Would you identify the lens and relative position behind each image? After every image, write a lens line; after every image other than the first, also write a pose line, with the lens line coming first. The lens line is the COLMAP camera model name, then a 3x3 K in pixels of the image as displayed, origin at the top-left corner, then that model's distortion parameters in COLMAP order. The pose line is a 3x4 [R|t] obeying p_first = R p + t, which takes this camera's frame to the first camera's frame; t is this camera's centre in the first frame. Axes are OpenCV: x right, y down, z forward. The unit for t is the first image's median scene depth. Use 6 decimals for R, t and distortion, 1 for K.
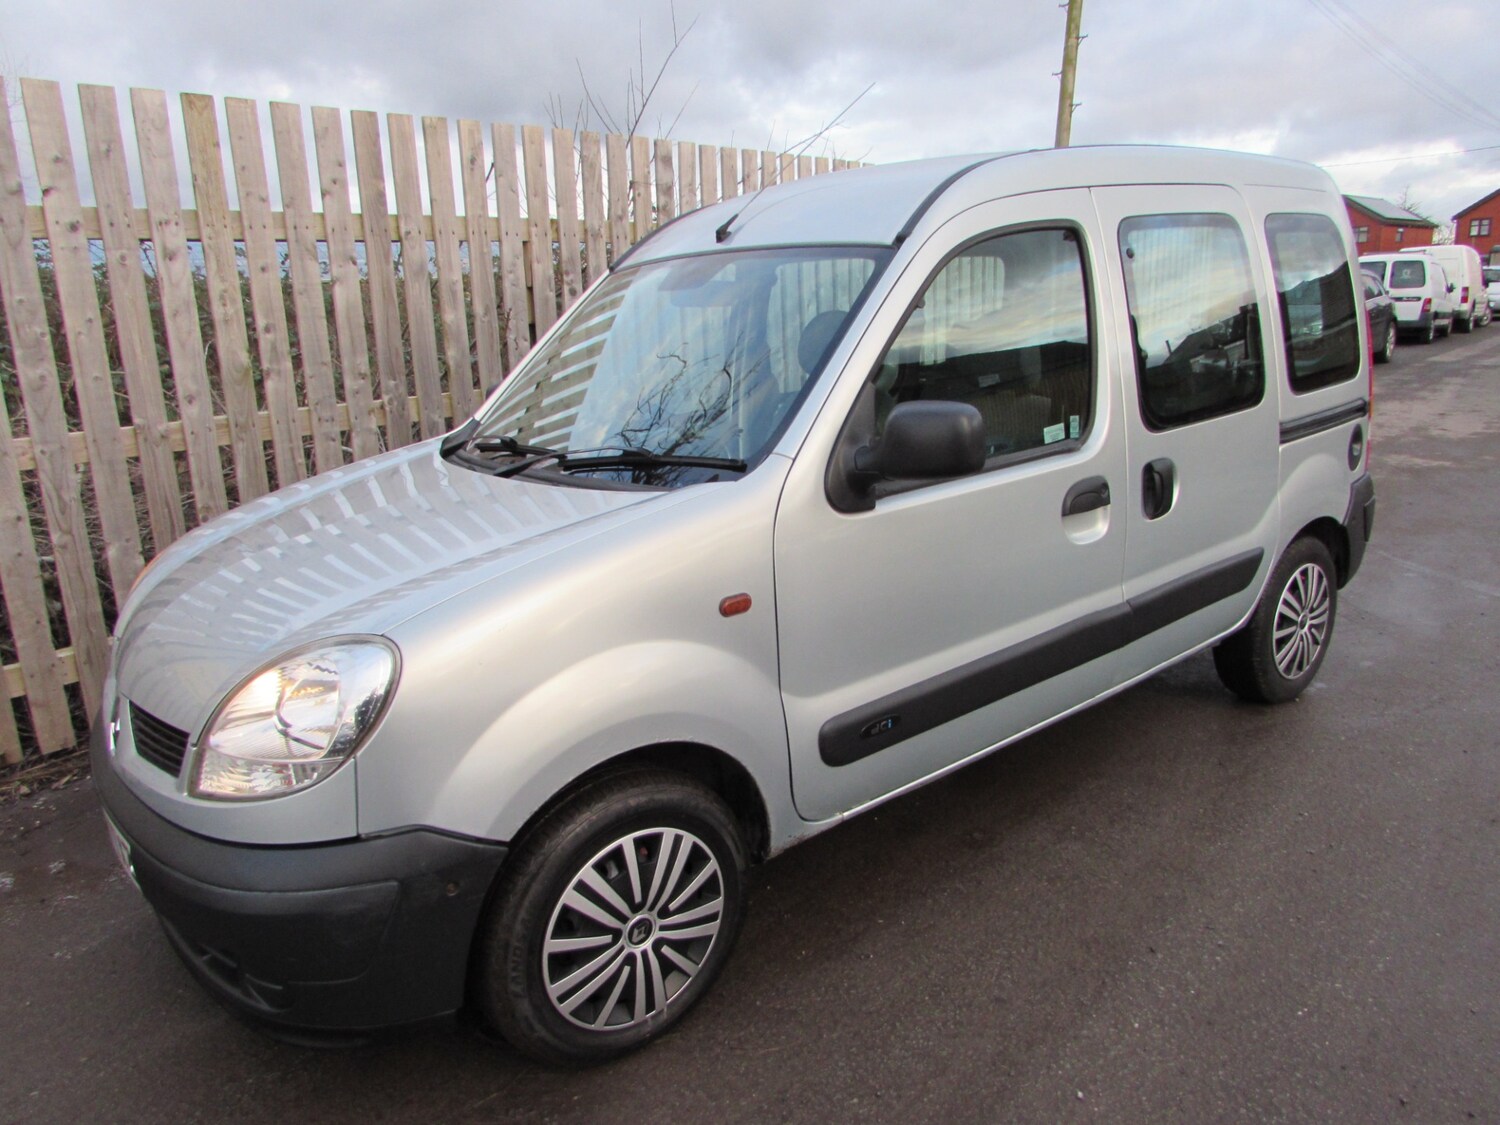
lens RADIAL K [[1061.3, 0, 760.8], [0, 1061.3, 571.0], [0, 0, 1]] dist [-0.054028, 0.030290]
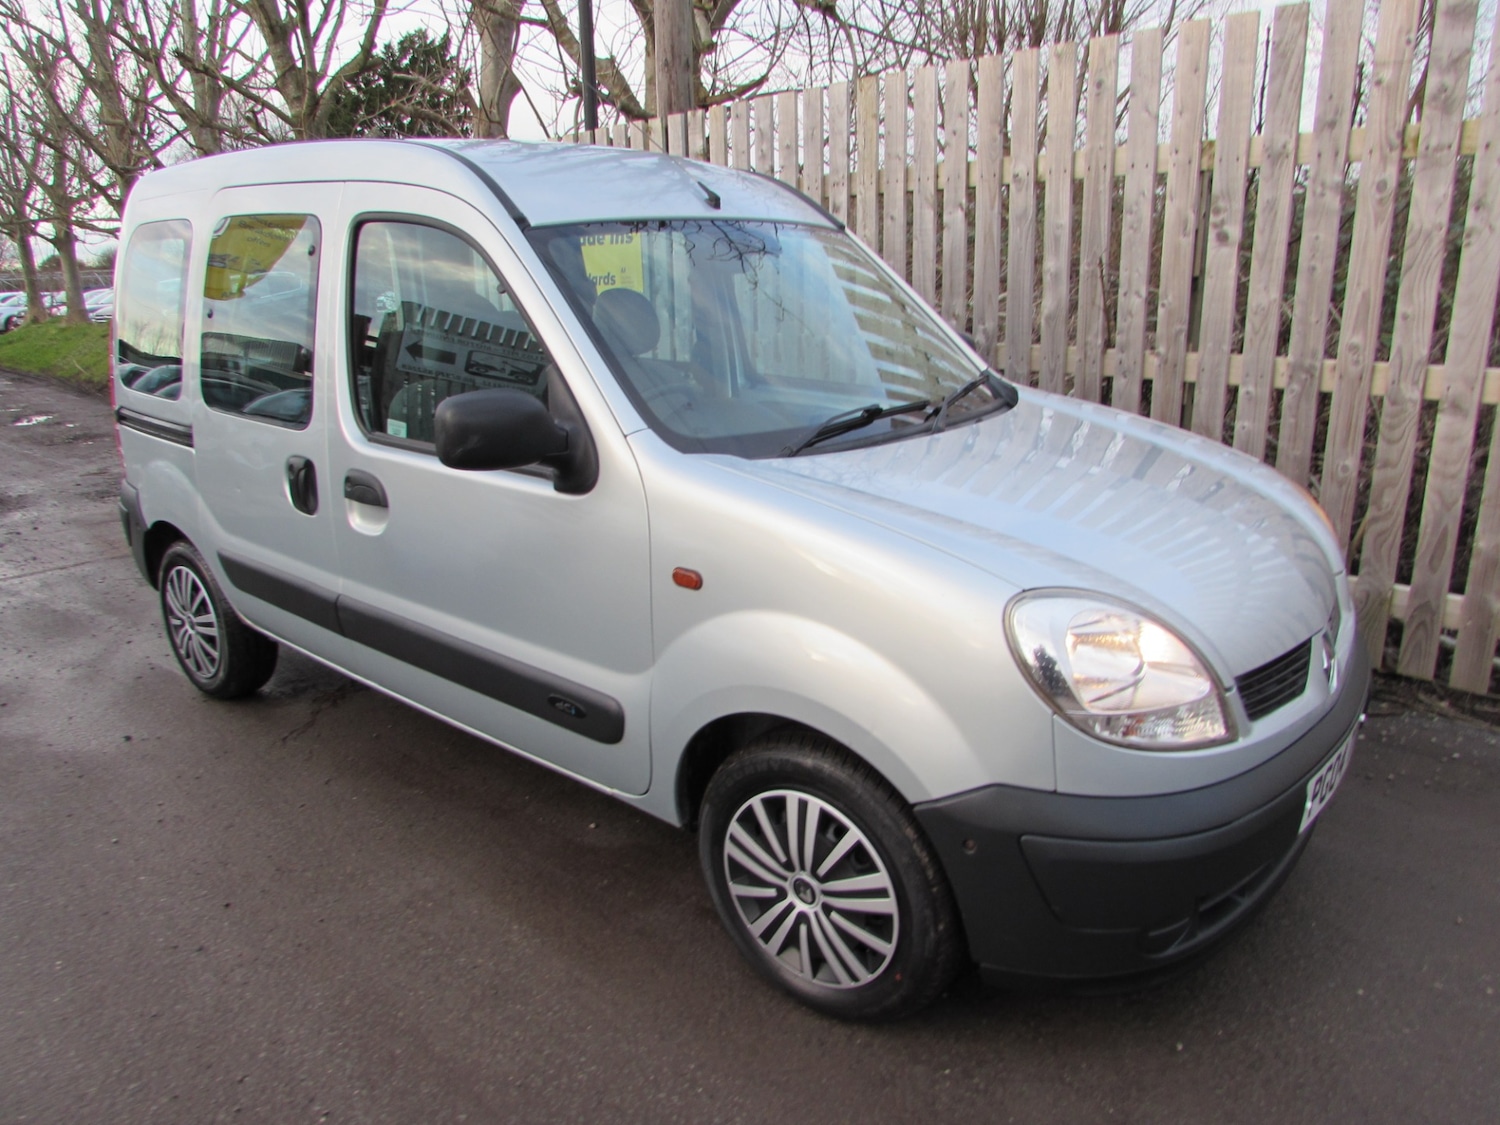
lens RADIAL K [[1061.3, 0, 752.9], [0, 1061.3, 564.7], [0, 0, 1]] dist [-0.054028, 0.030290]
pose [[-0.059139, 0.312843, -0.947962, 0.871219], [-0.222646, 0.921569, 0.318023, -0.299696], [0.973104, 0.229867, 0.015153, 1.014603]]
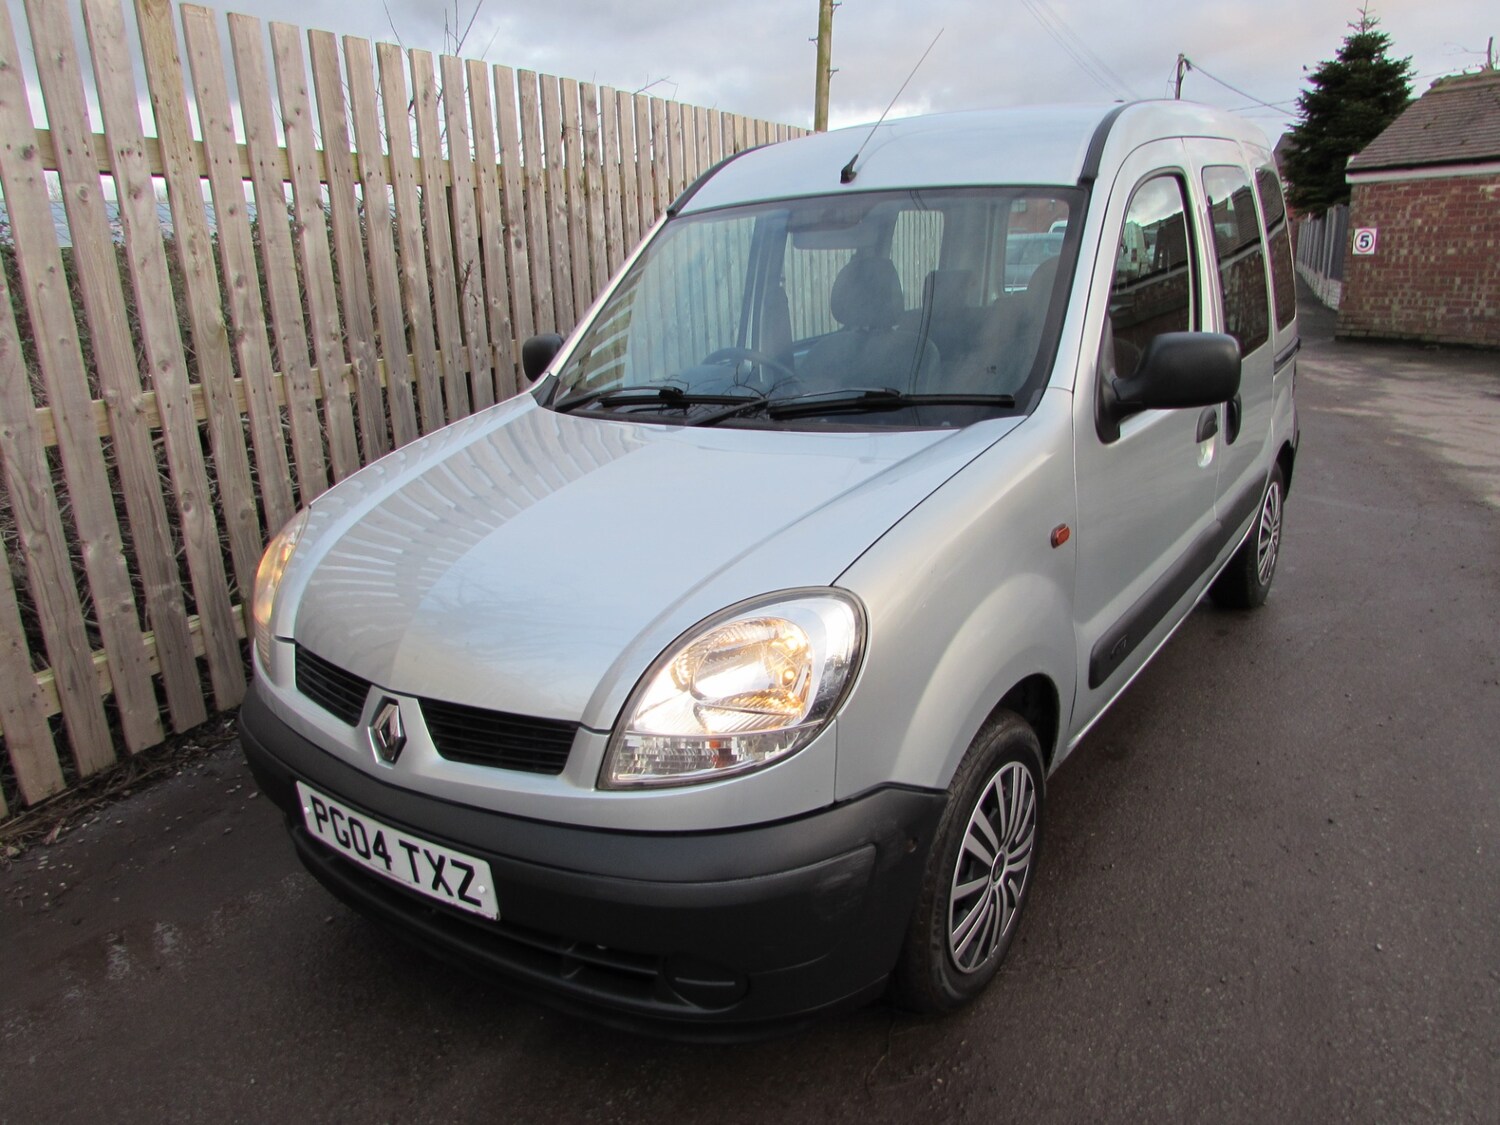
lens RADIAL K [[1061.3, 0, 760.1], [0, 1061.3, 573.2], [0, 0, 1]] dist [-0.054028, 0.030290]
pose [[0.960323, -0.081573, 0.266695, -0.345204], [0.073414, 0.996481, 0.040439, 0.003786], [-0.269055, -0.019255, 0.962932, 0.061779]]
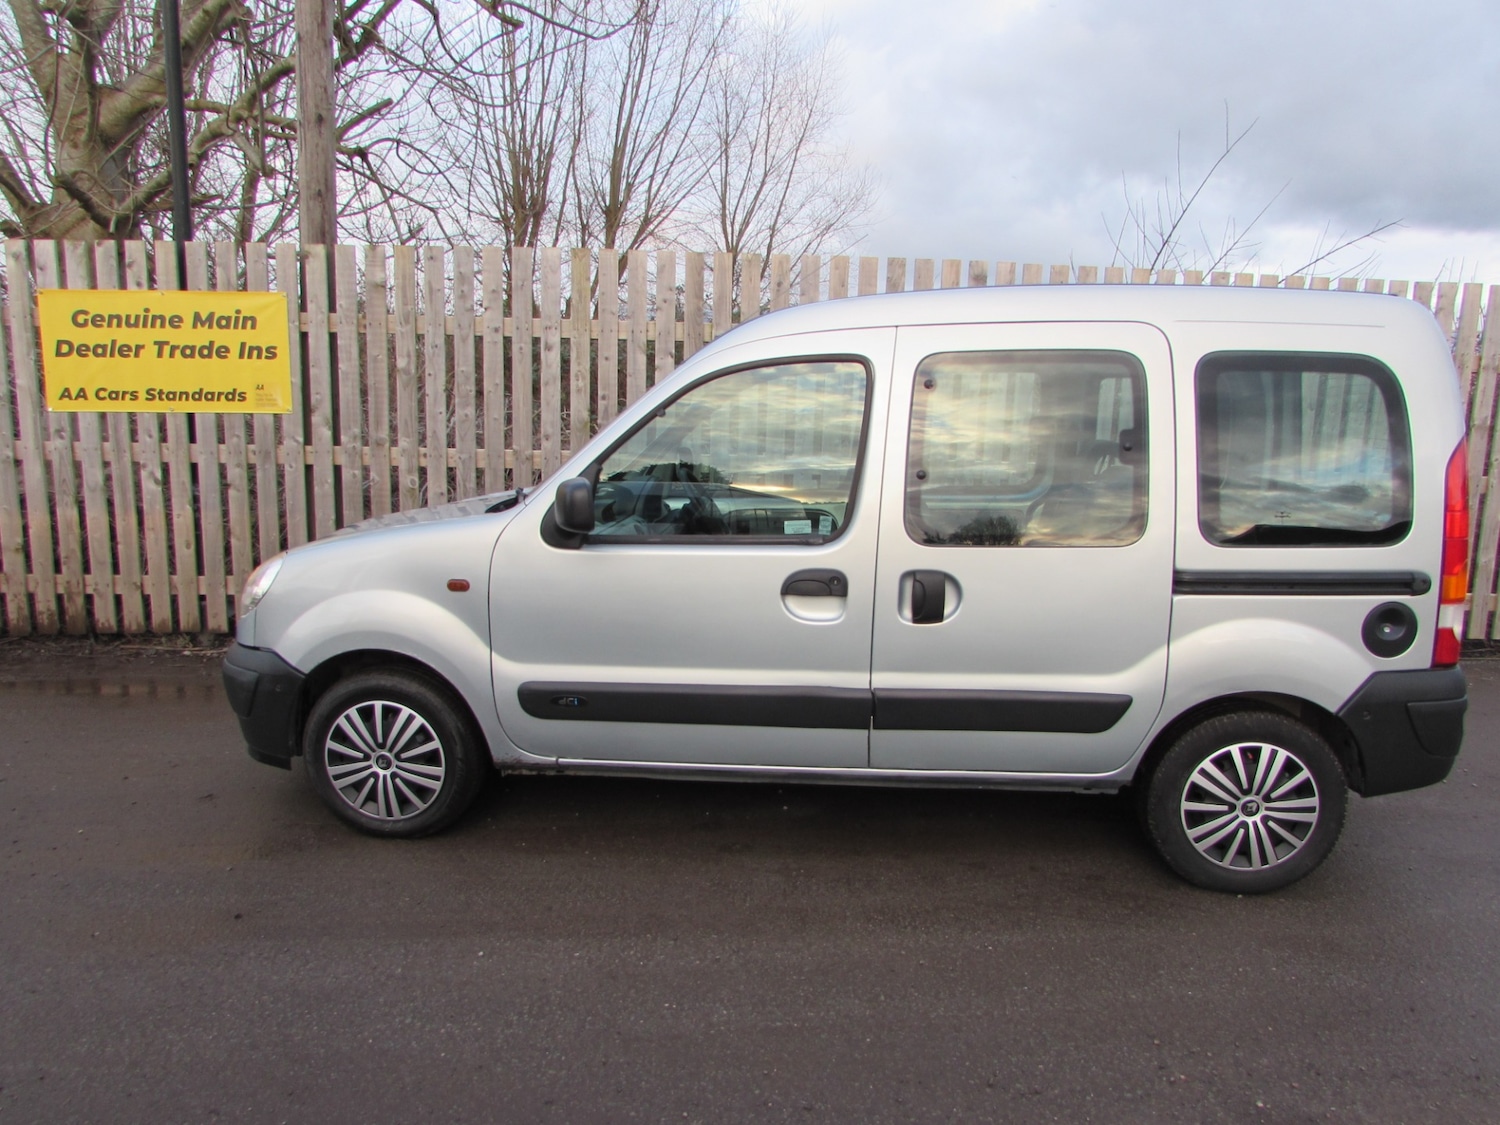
lens RADIAL K [[1061.3, 0, 756.9], [0, 1061.3, 570.9], [0, 0, 1]] dist [-0.054028, 0.030290]
pose [[0.719816, 0.178163, -0.670912, 0.837932], [-0.224090, 0.974396, 0.018330, -0.073410], [0.656999, 0.137150, 0.741311, 0.059075]]
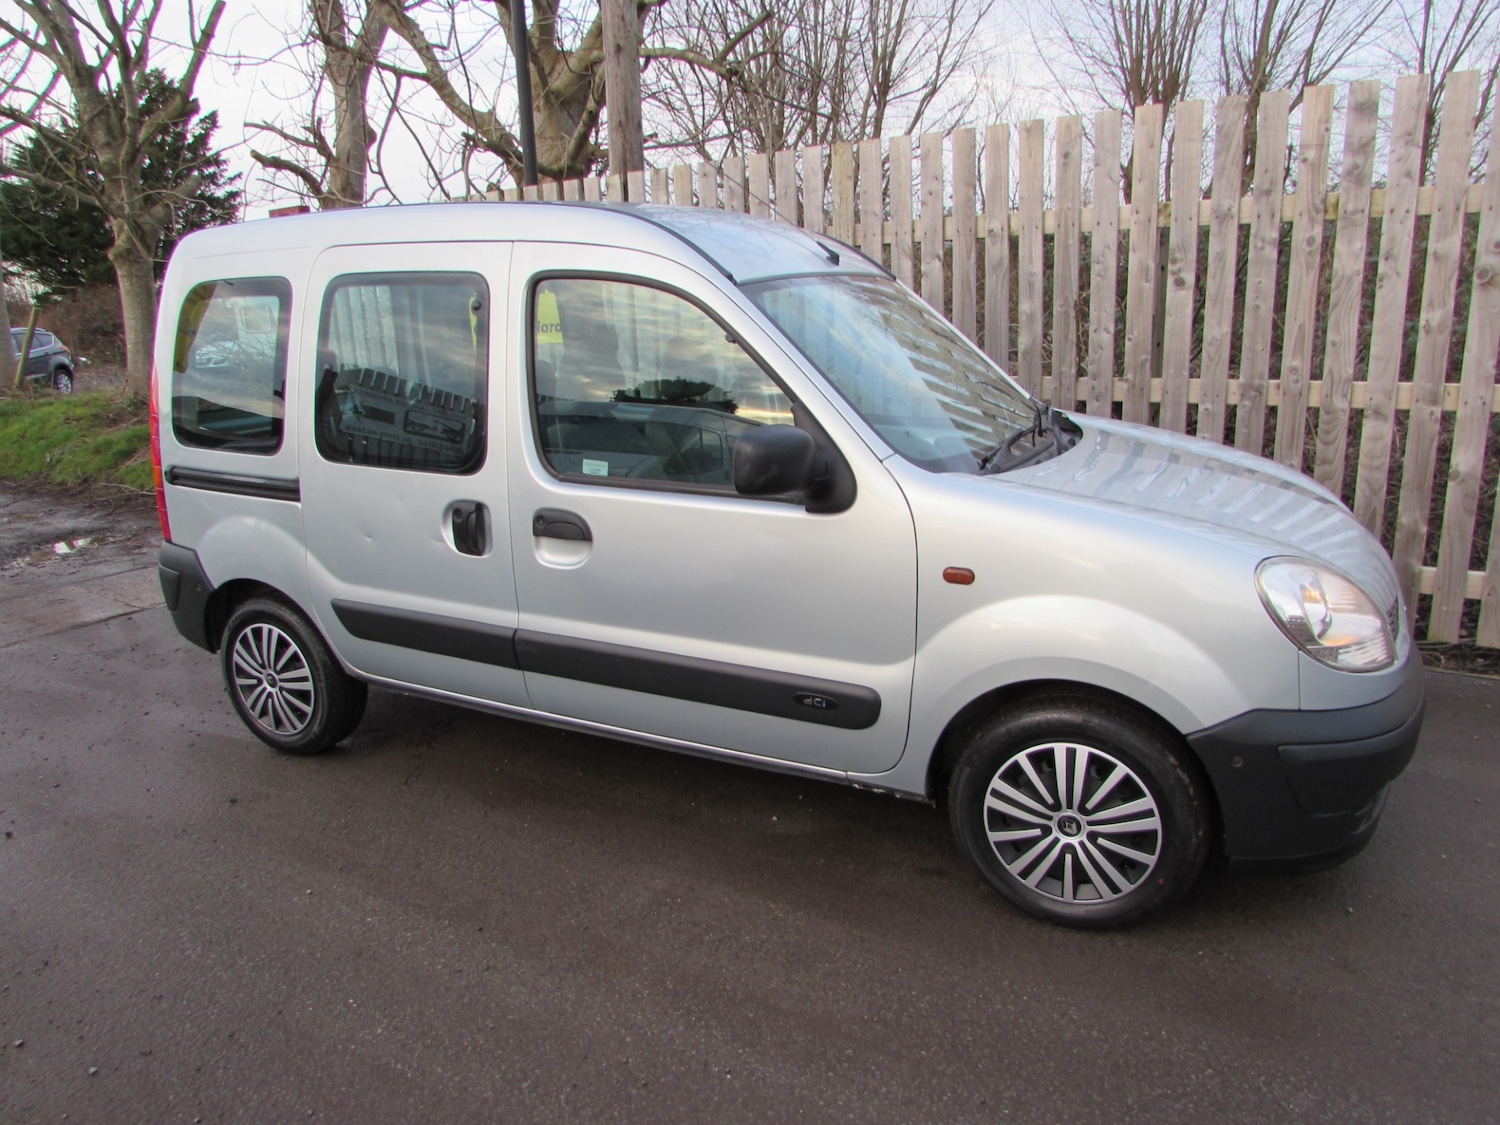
lens RADIAL K [[1061.3, 0, 748.8], [0, 1061.3, 566.3], [0, 0, 1]] dist [-0.054028, 0.030290]
pose [[0.161664, 0.275521, -0.947604, 0.962999], [-0.213051, 0.947335, 0.239095, -0.240032], [0.963574, 0.163235, 0.211850, 0.696353]]
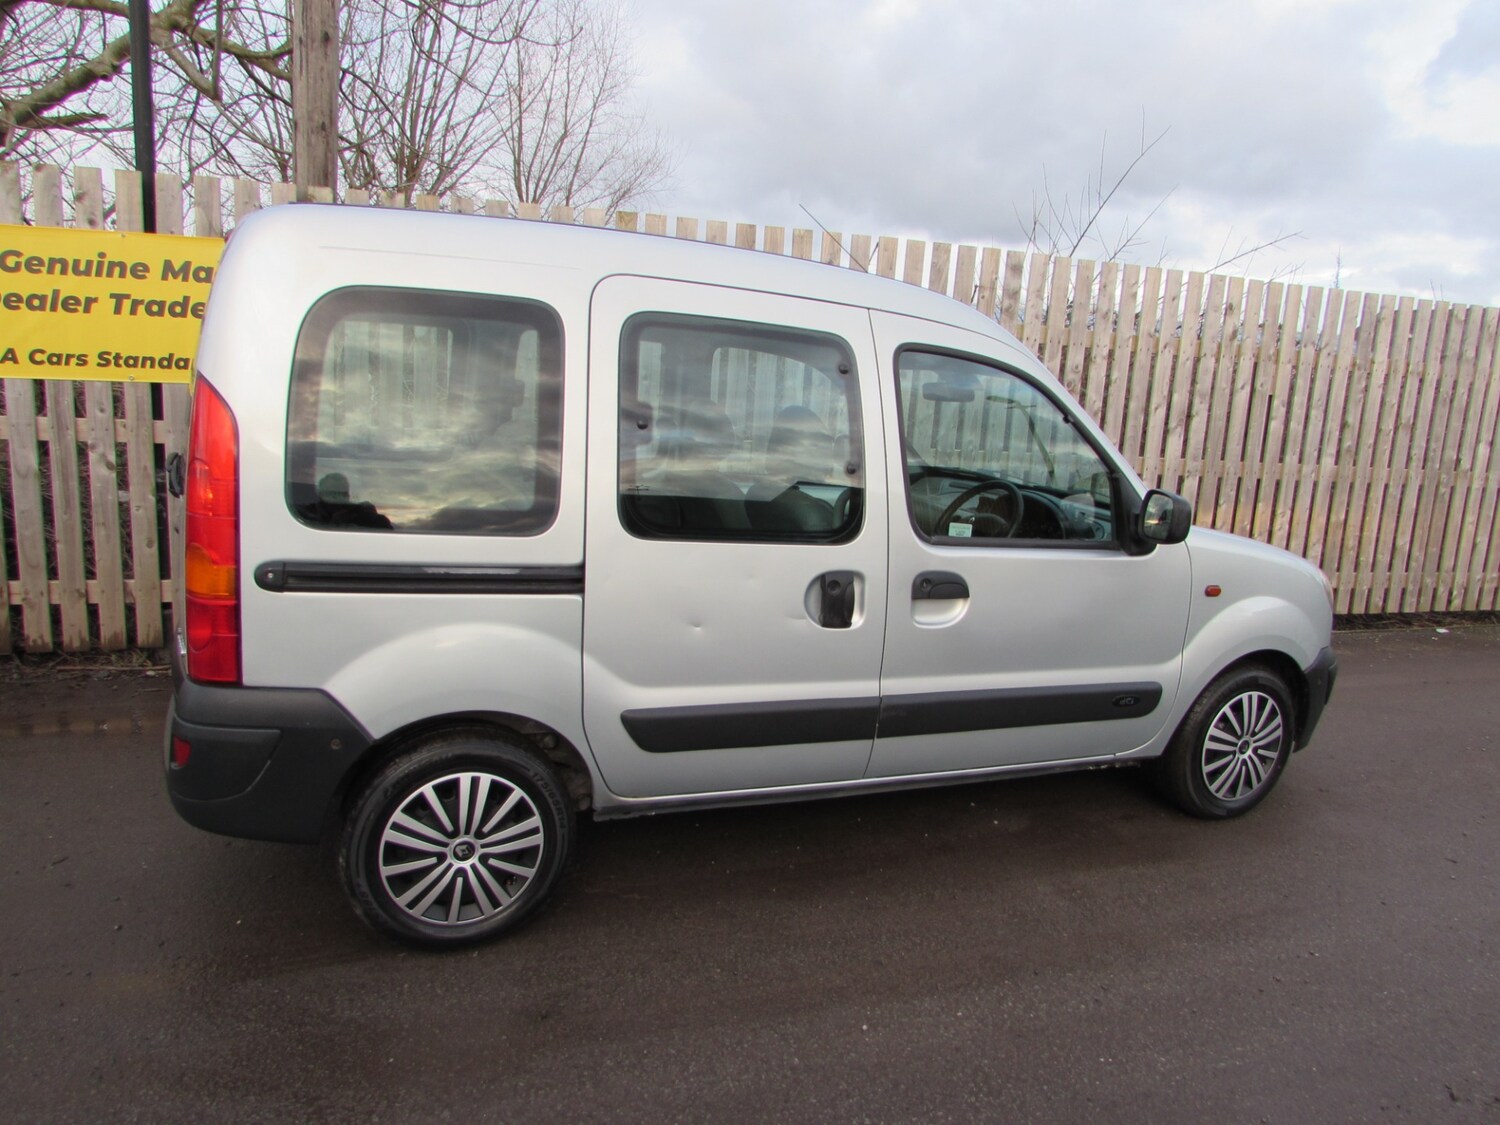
lens RADIAL K [[1061.3, 0, 750.9], [0, 1061.3, 569.6], [0, 0, 1]] dist [-0.054028, 0.030290]
pose [[0.859396, 0.185722, -0.476388, 0.399171], [-0.214348, 0.976740, -0.005893, -0.006441], [0.464213, 0.107177, 0.879215, -0.148252]]
